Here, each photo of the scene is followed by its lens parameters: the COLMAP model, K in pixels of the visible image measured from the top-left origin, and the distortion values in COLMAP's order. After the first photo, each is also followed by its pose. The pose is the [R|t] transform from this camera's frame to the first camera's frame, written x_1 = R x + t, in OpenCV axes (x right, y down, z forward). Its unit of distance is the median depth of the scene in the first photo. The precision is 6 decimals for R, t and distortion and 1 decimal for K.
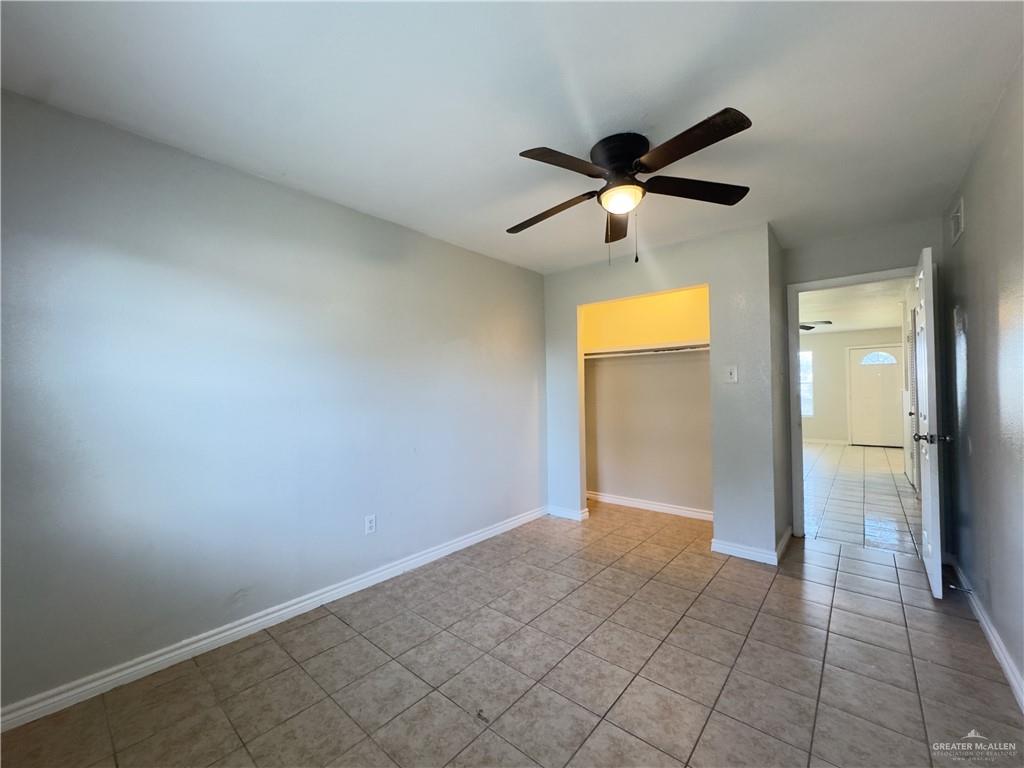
lens RADIAL K [[409.8, 0, 512.6], [0, 409.8, 390.3], [0, 0, 1]] dist [-0.005491, 0.000924]
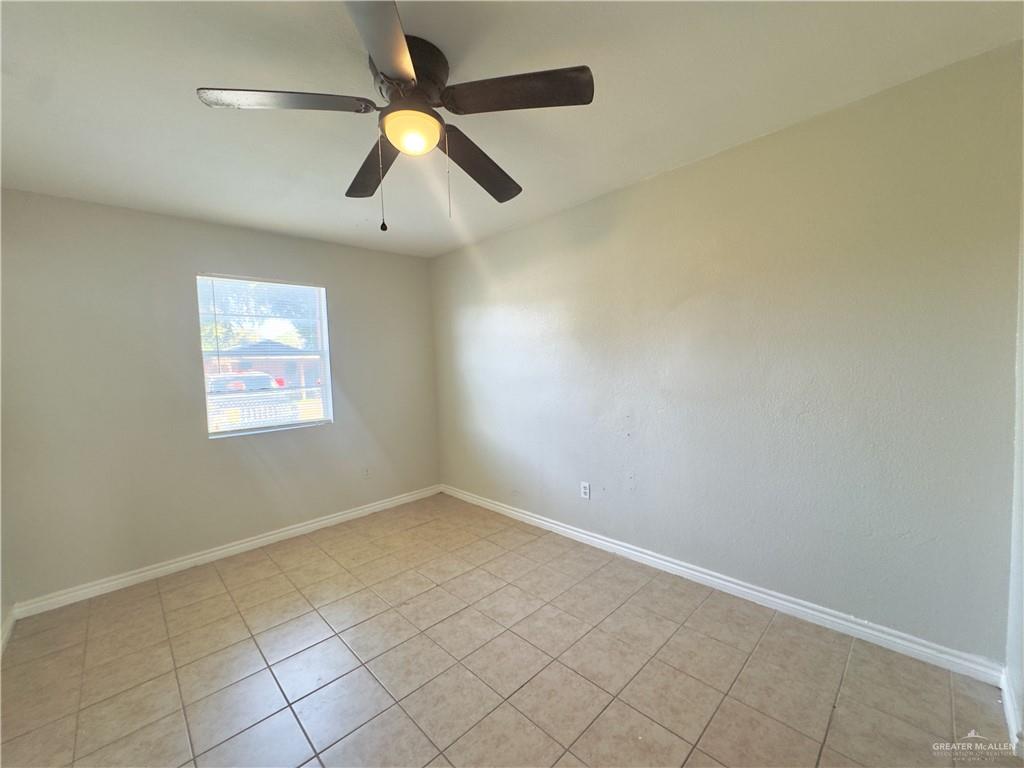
lens RADIAL K [[409.8, 0, 511.9], [0, 409.8, 376.5], [0, 0, 1]] dist [-0.005491, 0.000924]
pose [[-0.085572, 0.048559, -0.995148, 0.868593], [0.035445, 0.998328, 0.045666, -0.046238], [0.995701, -0.031366, -0.087150, 1.024416]]
